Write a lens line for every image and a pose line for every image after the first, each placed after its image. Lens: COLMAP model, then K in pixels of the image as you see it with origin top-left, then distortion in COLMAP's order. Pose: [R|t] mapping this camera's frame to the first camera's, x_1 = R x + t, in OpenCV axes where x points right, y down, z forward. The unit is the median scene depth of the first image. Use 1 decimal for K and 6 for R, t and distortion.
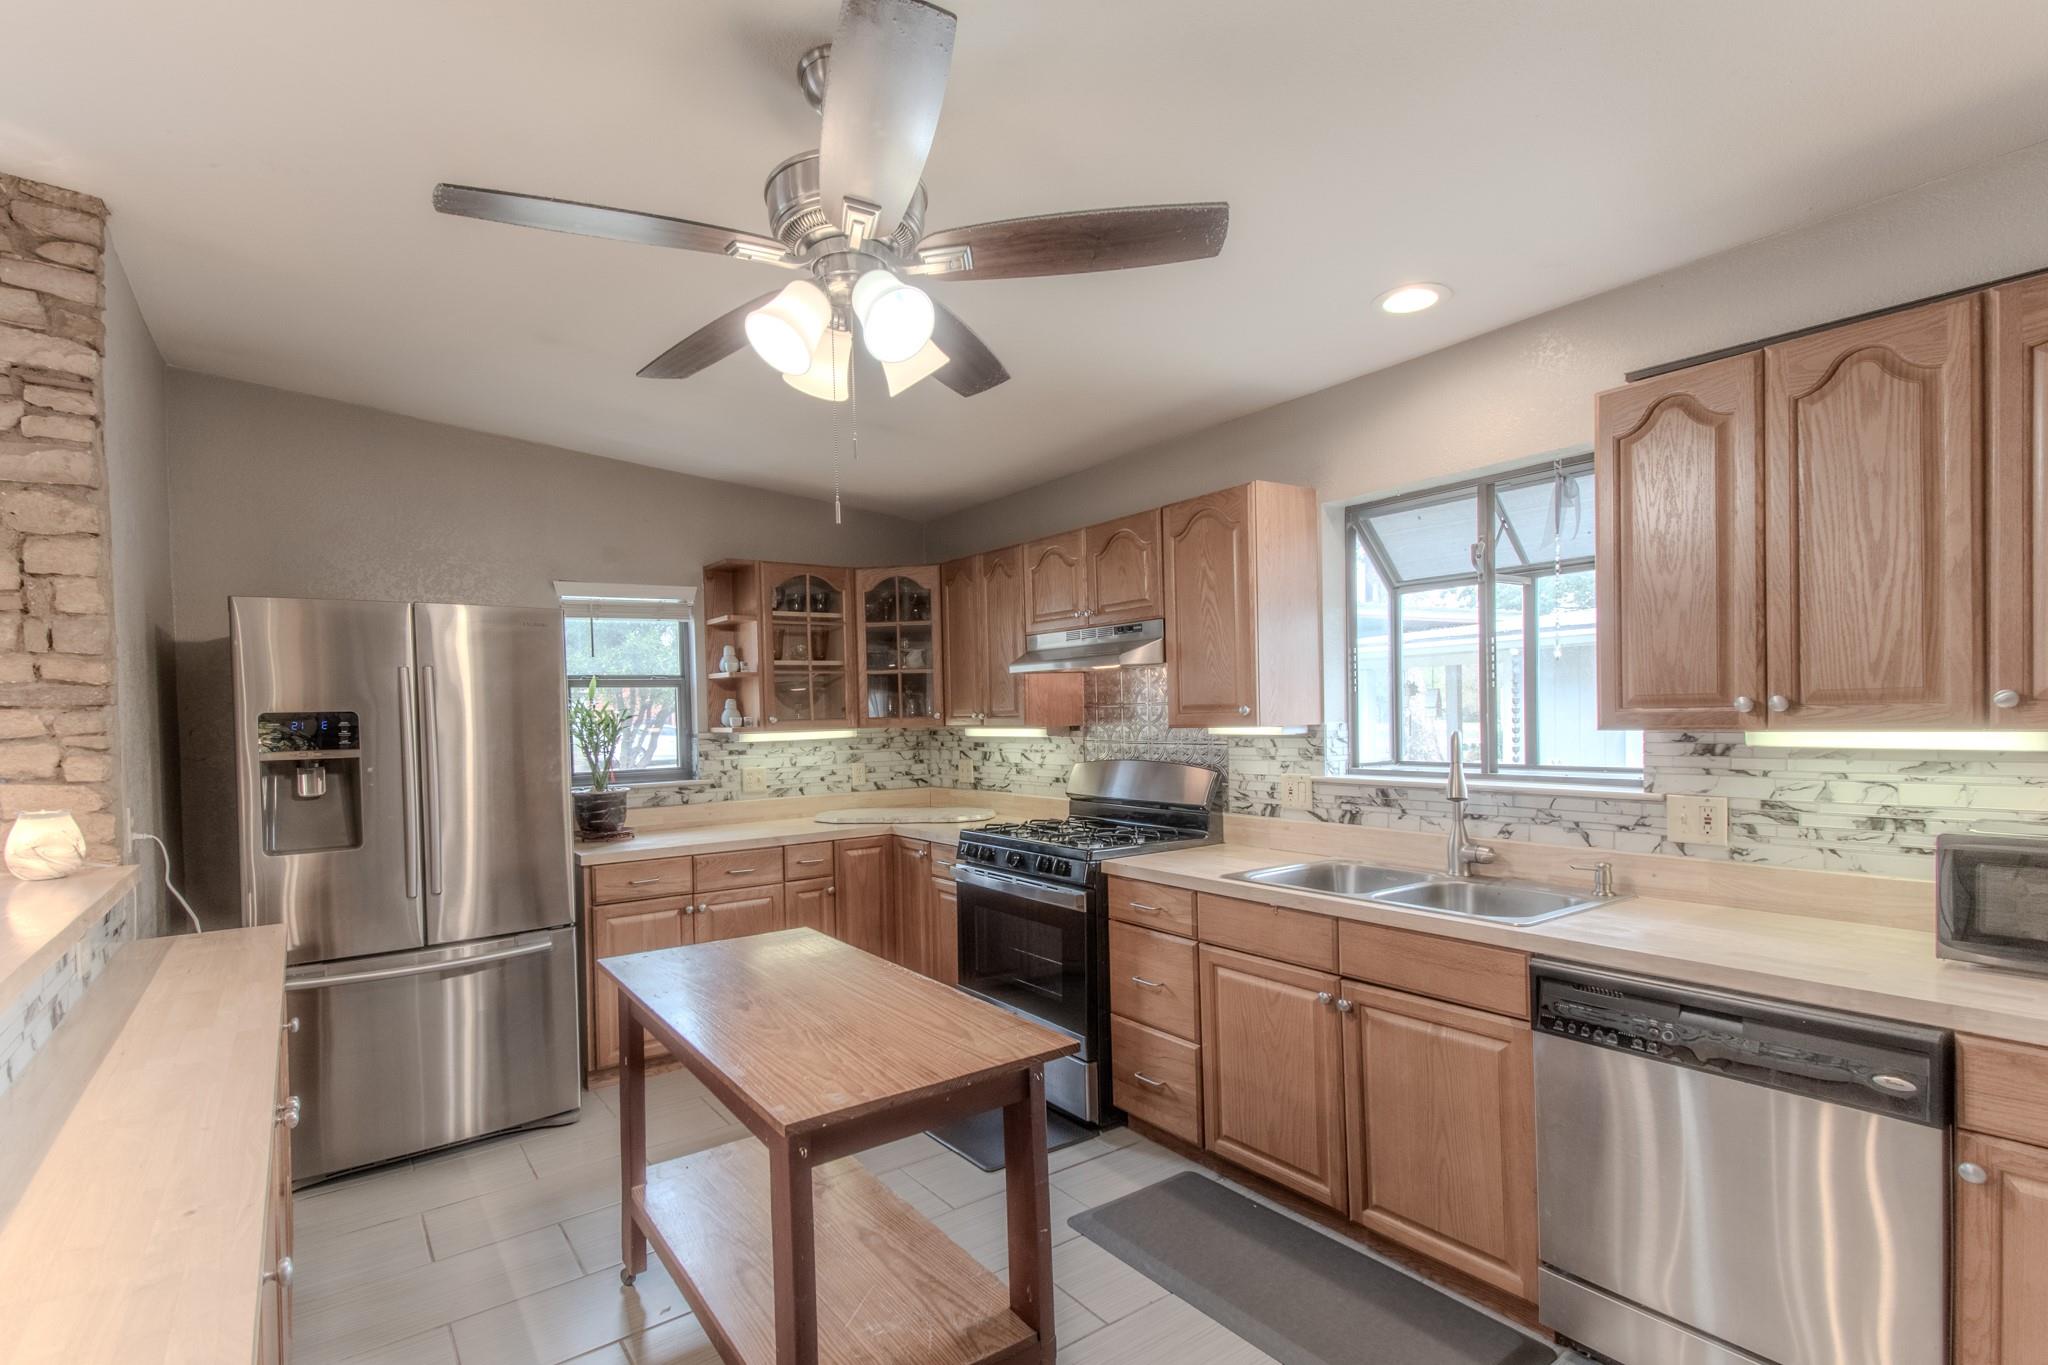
lens RADIAL K [[937.0, 0, 1021.7], [0, 937.0, 733.8], [0, 0, 1]] dist [0.000235, -0.000146]
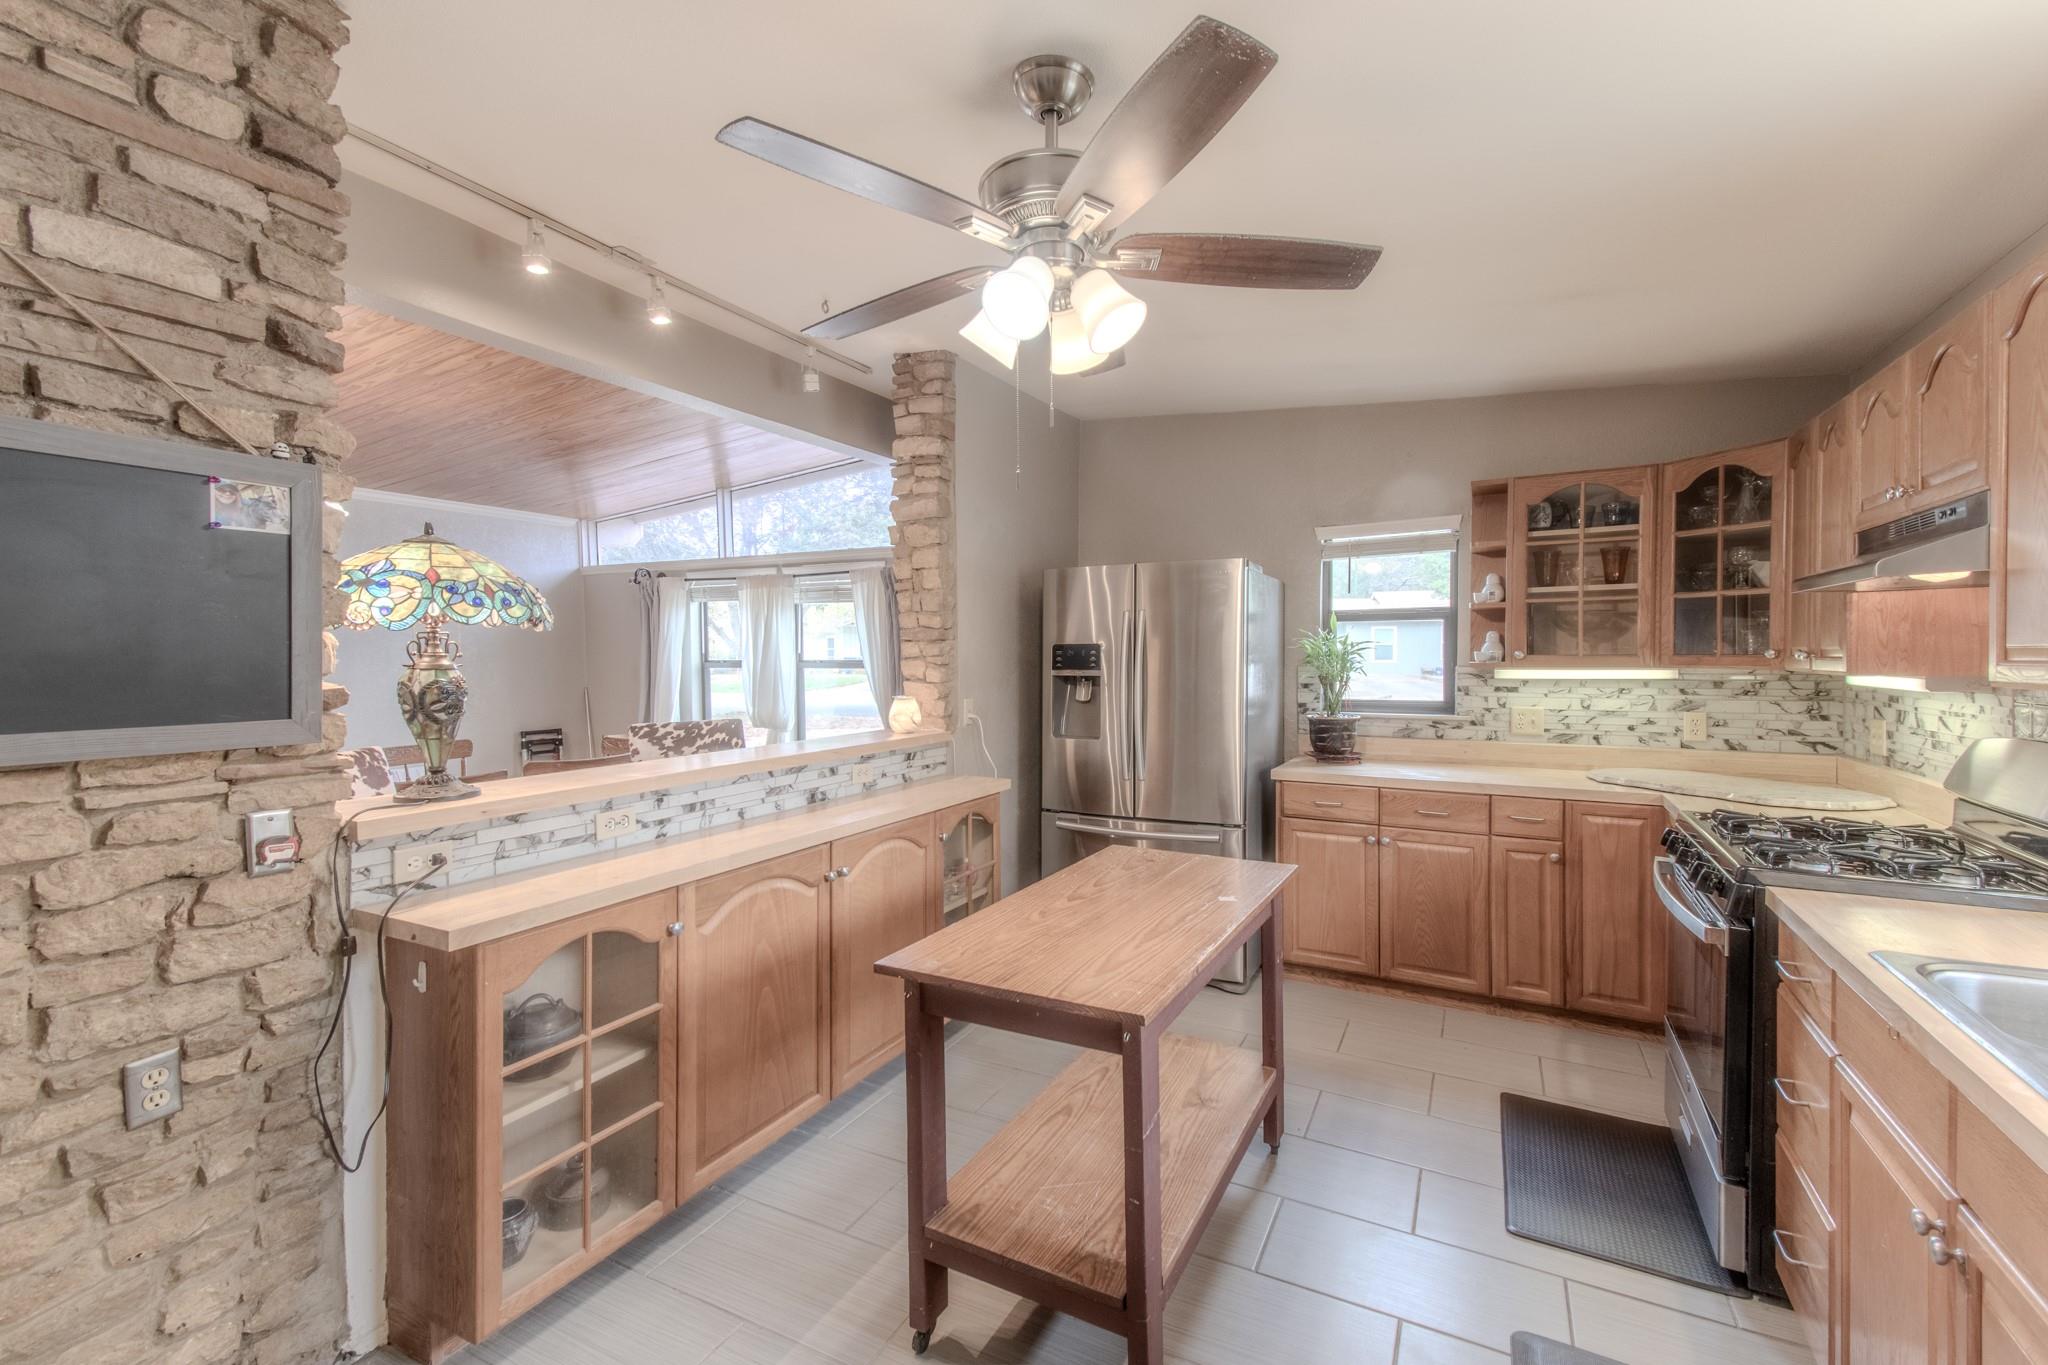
lens RADIAL K [[902.3, 0, 1024.0], [0, 902.3, 682.5], [0, 0, 1]] dist [0.024957, -0.000071]
pose [[0.431707, 0.048985, -0.900683, 0.300777], [-0.025918, 0.998786, 0.041897, -0.012255], [0.901641, 0.005257, 0.432453, 0.193024]]
